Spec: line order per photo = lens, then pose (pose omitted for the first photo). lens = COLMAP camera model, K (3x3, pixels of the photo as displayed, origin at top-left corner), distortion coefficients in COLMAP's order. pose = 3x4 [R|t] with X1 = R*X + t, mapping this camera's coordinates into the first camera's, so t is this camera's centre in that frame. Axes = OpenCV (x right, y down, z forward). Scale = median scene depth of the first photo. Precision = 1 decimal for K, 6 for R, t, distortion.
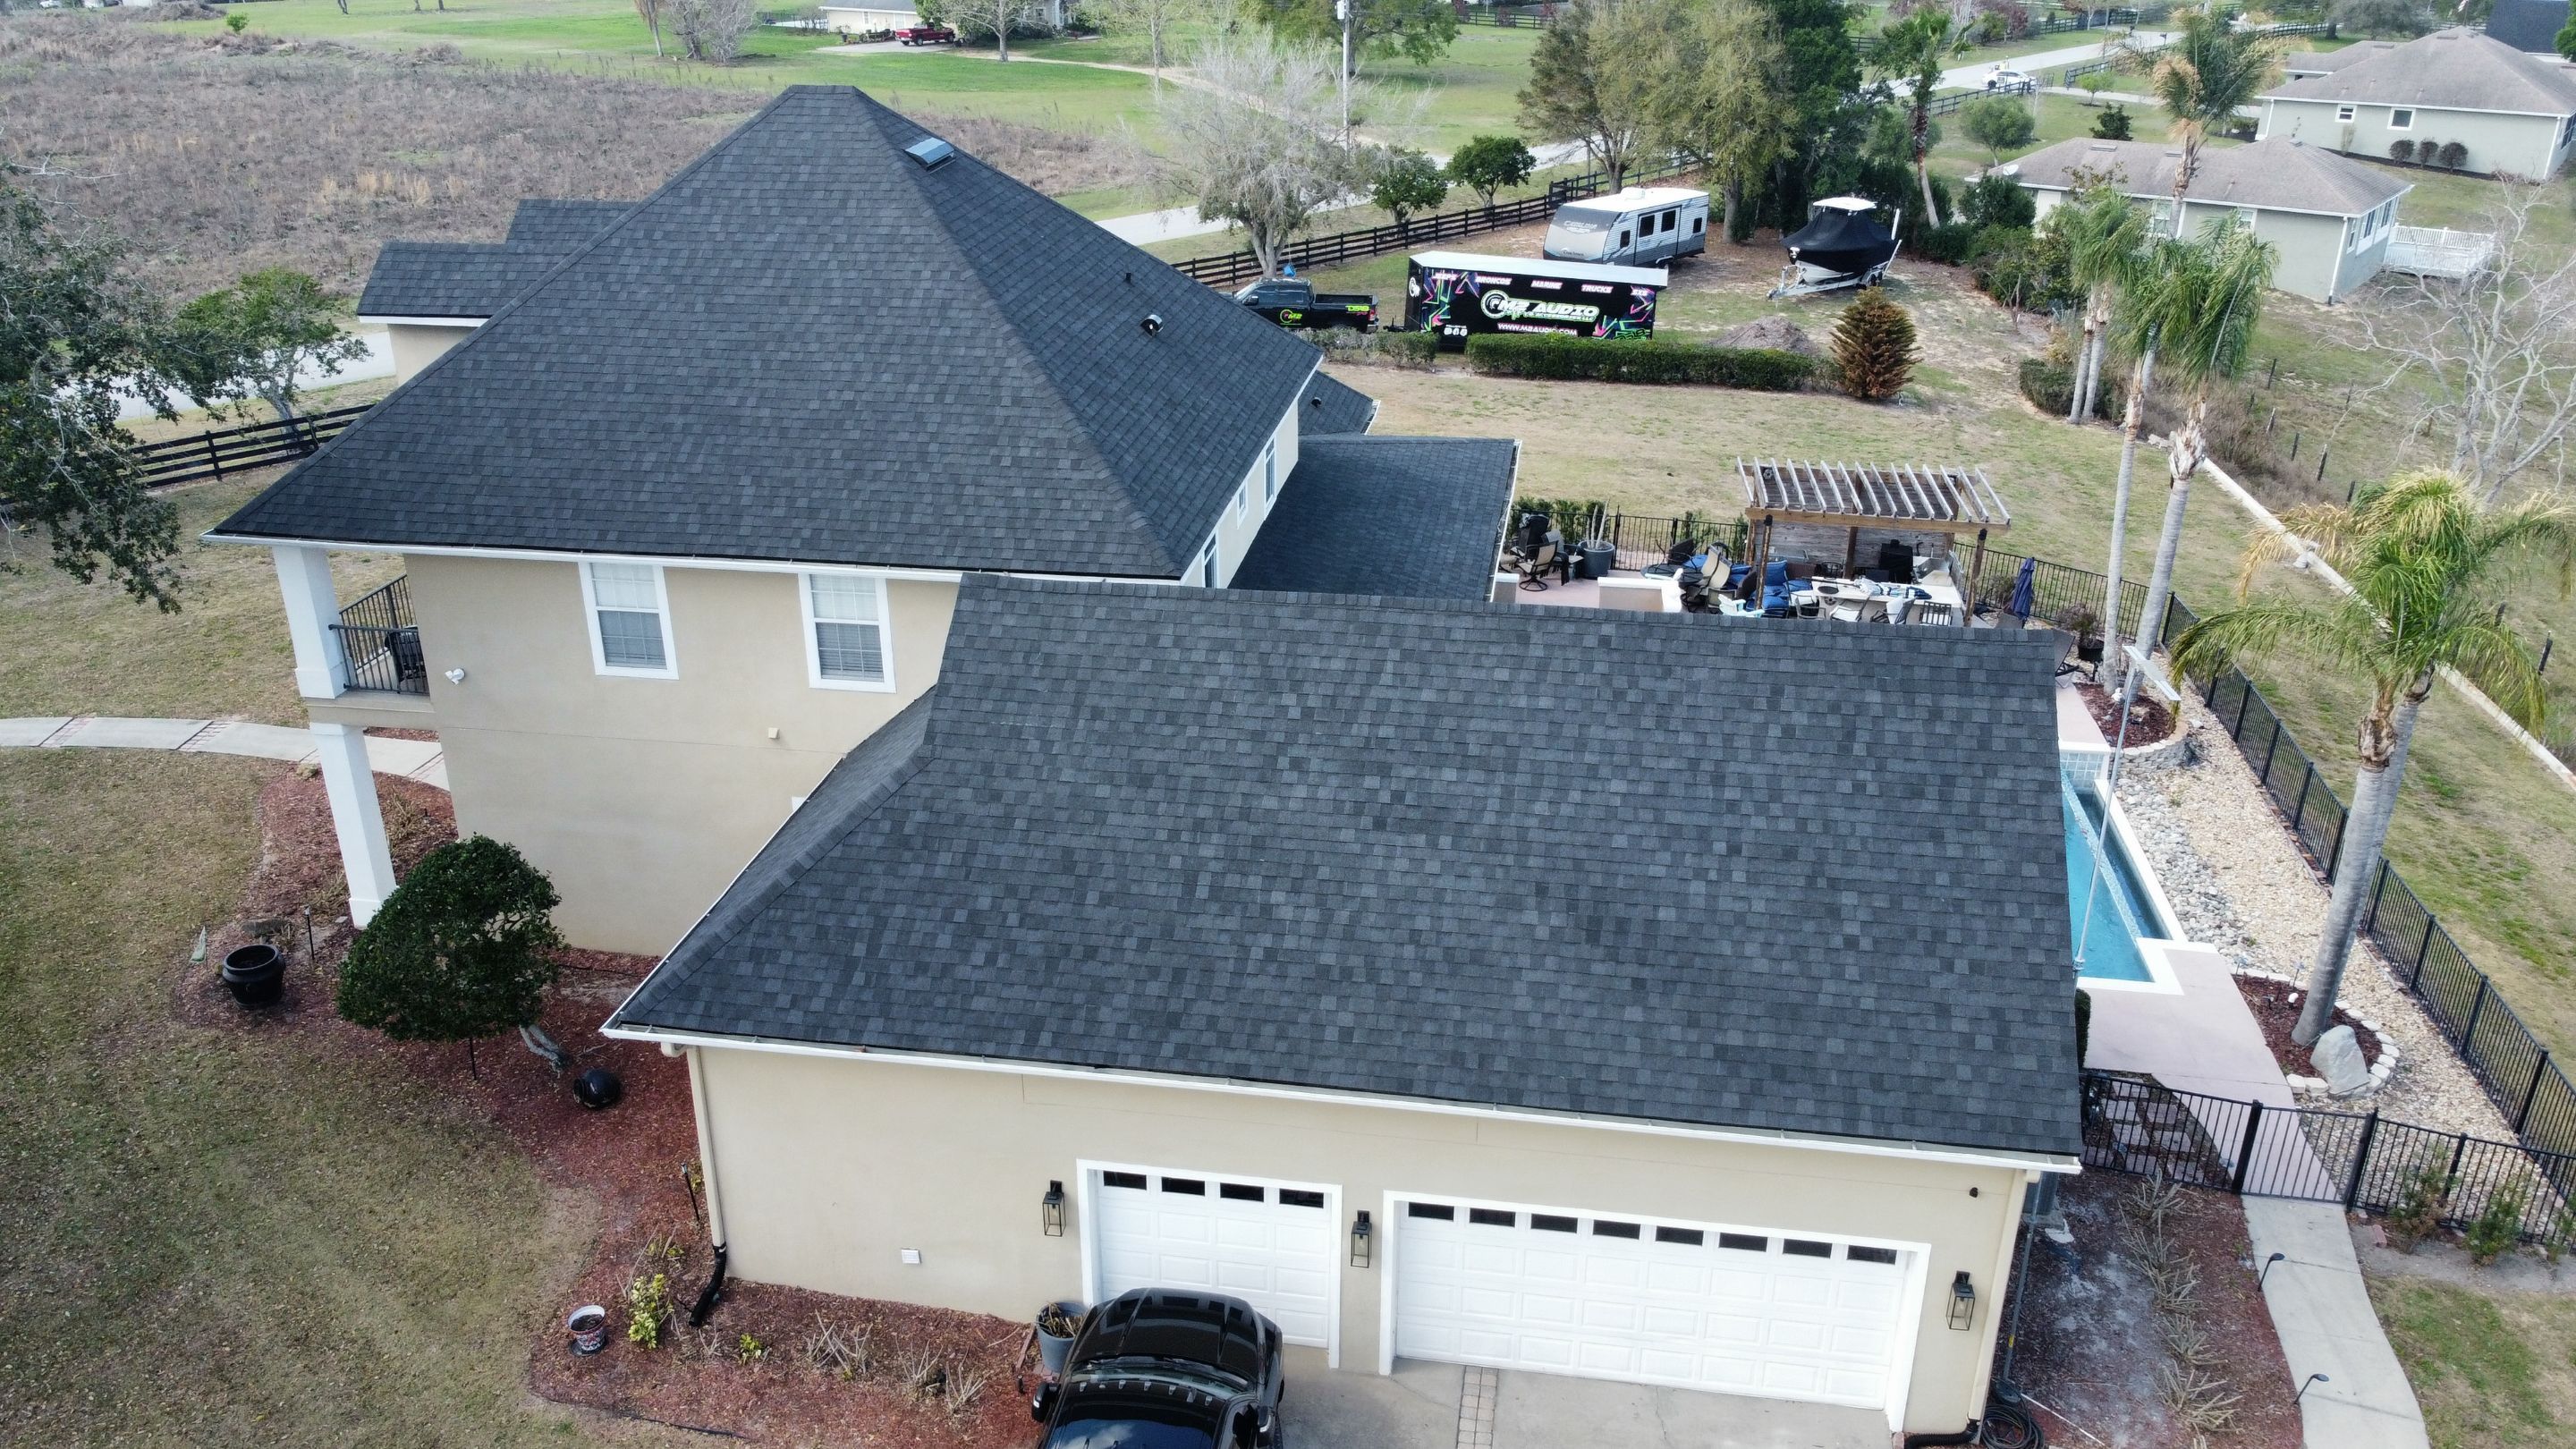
lens RADIAL K [[1956.2, 0, 1288.0], [0, 1956.2, 724.5], [0, 0, 1]] dist [0.003129, -0.004436]
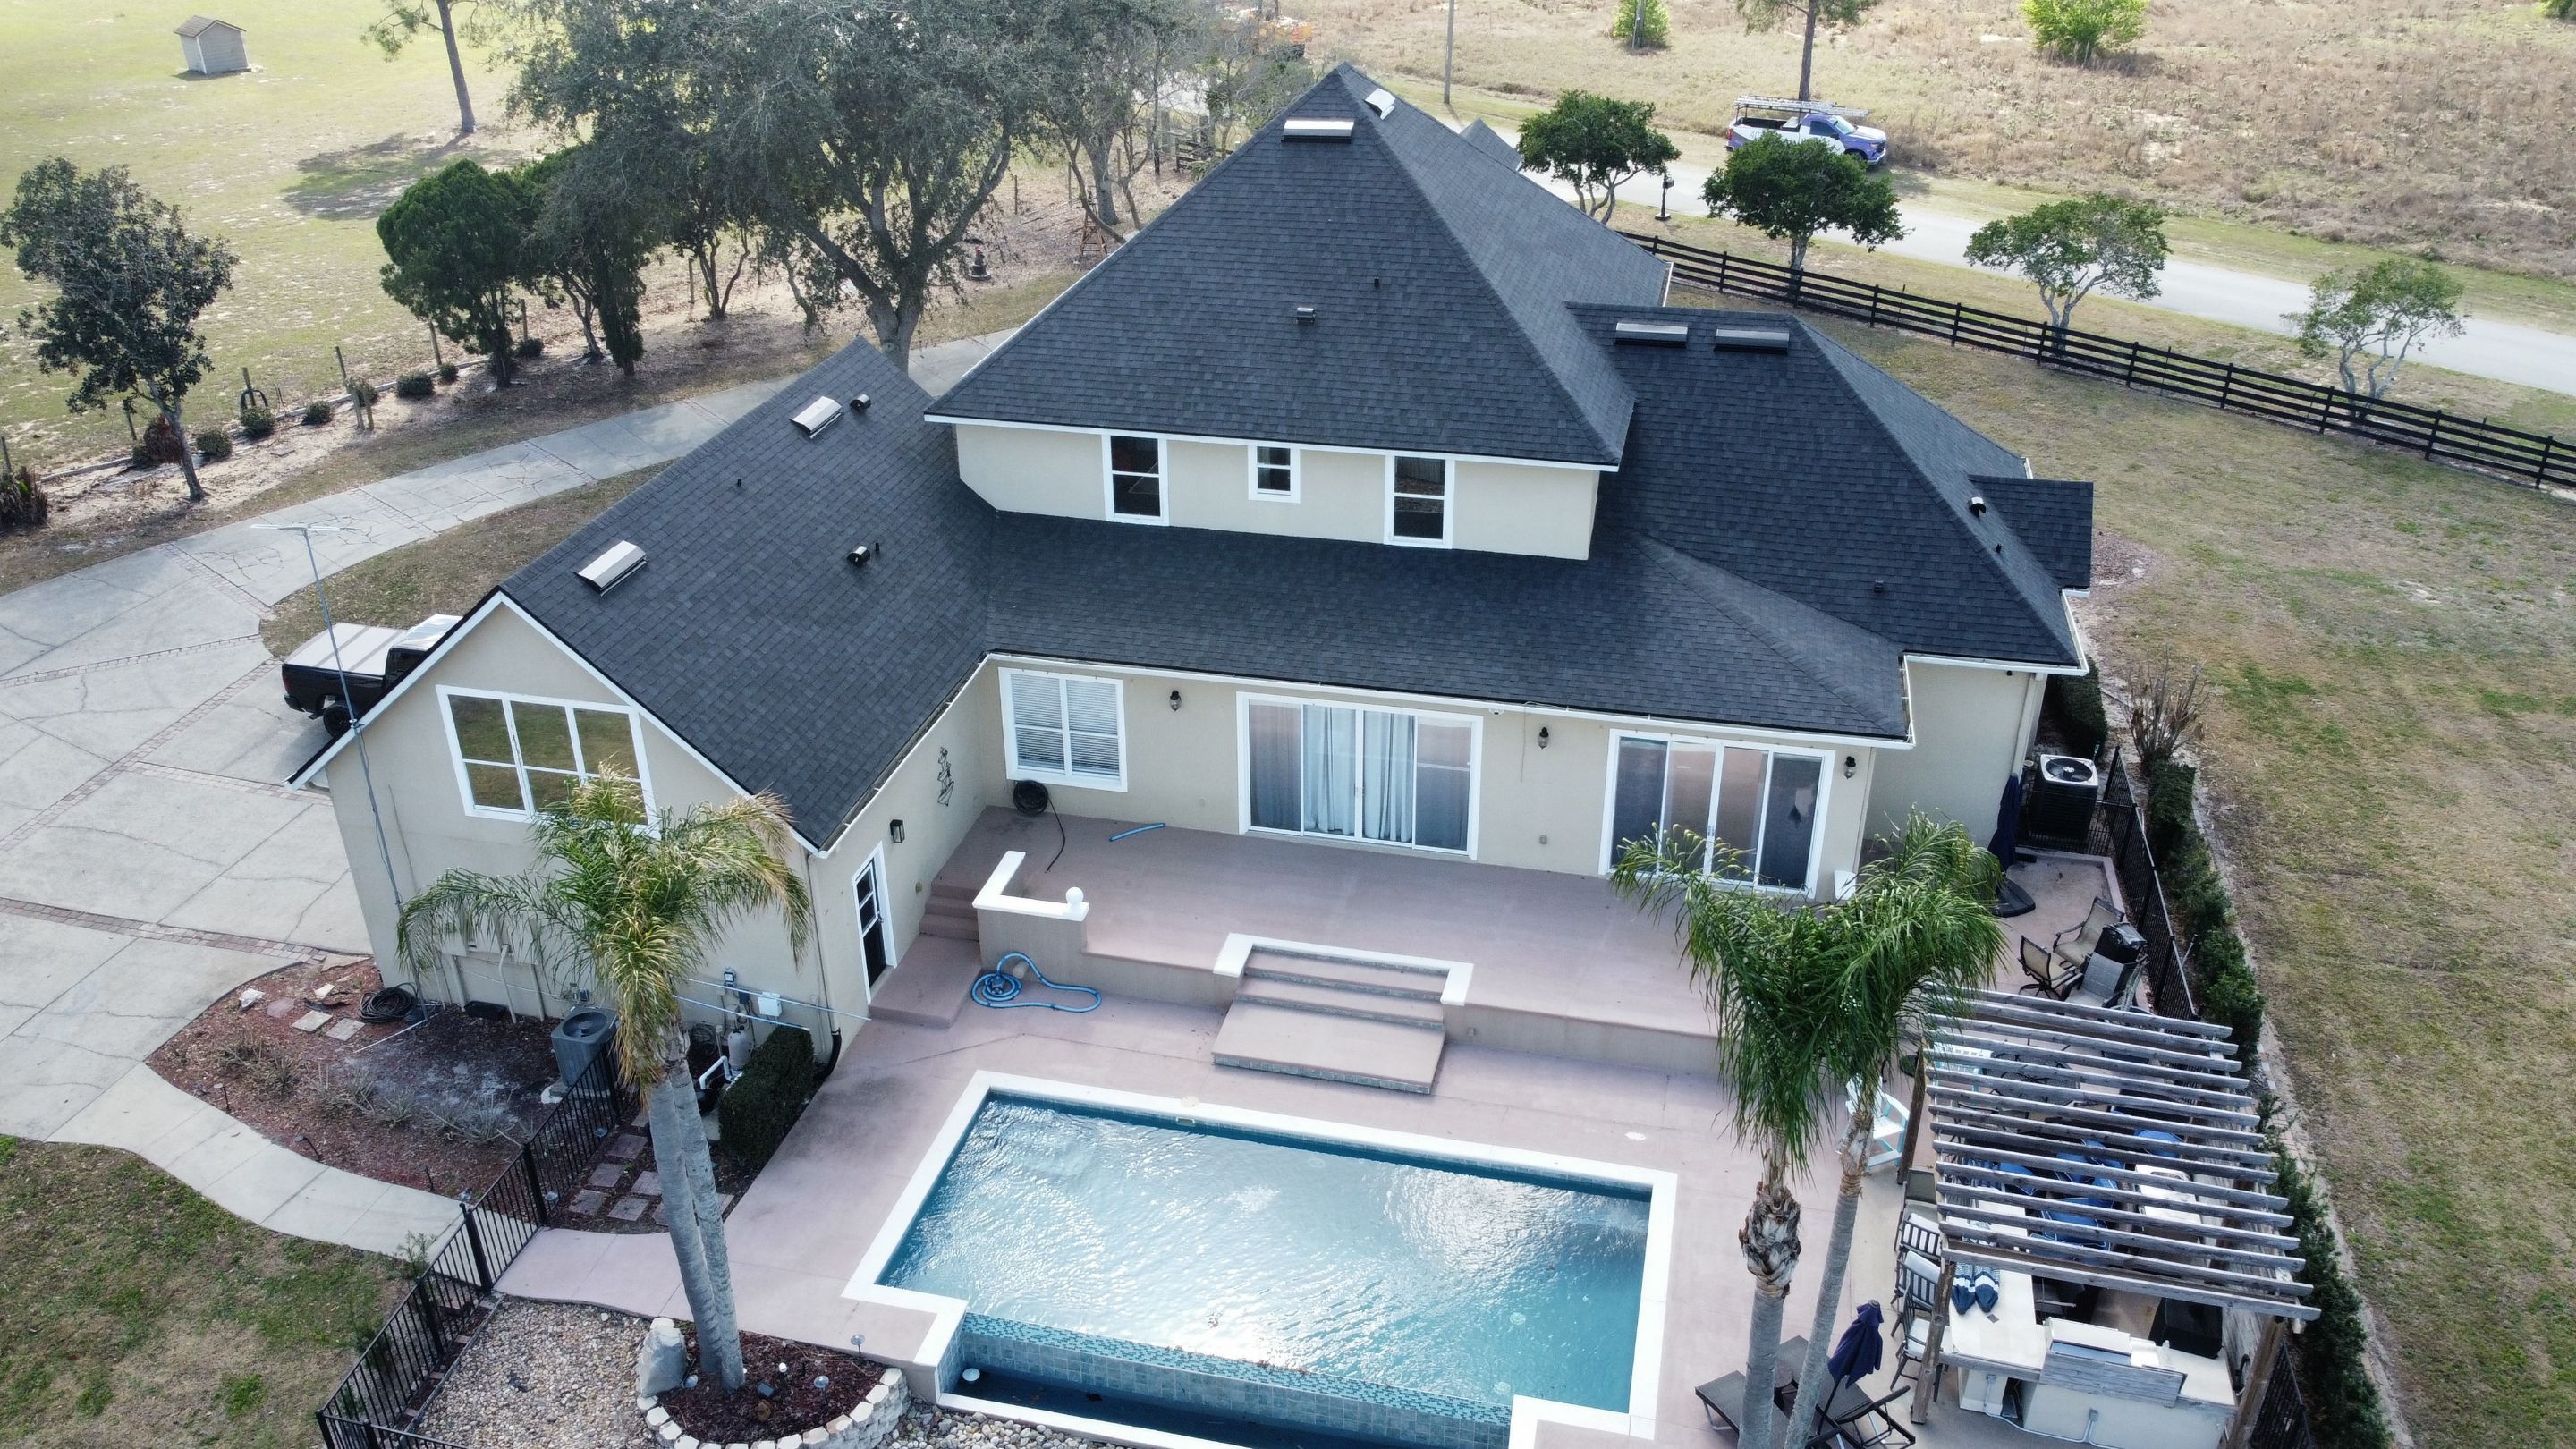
lens RADIAL K [[1956.2, 0, 1288.0], [0, 1956.2, 724.5], [0, 0, 1]] dist [0.003129, -0.004436]
pose [[-0.071025, 0.478926, -0.874978, 0.643682], [-0.405556, 0.787550, 0.463992, -0.334405], [0.911306, 0.387808, 0.138295, 0.559902]]
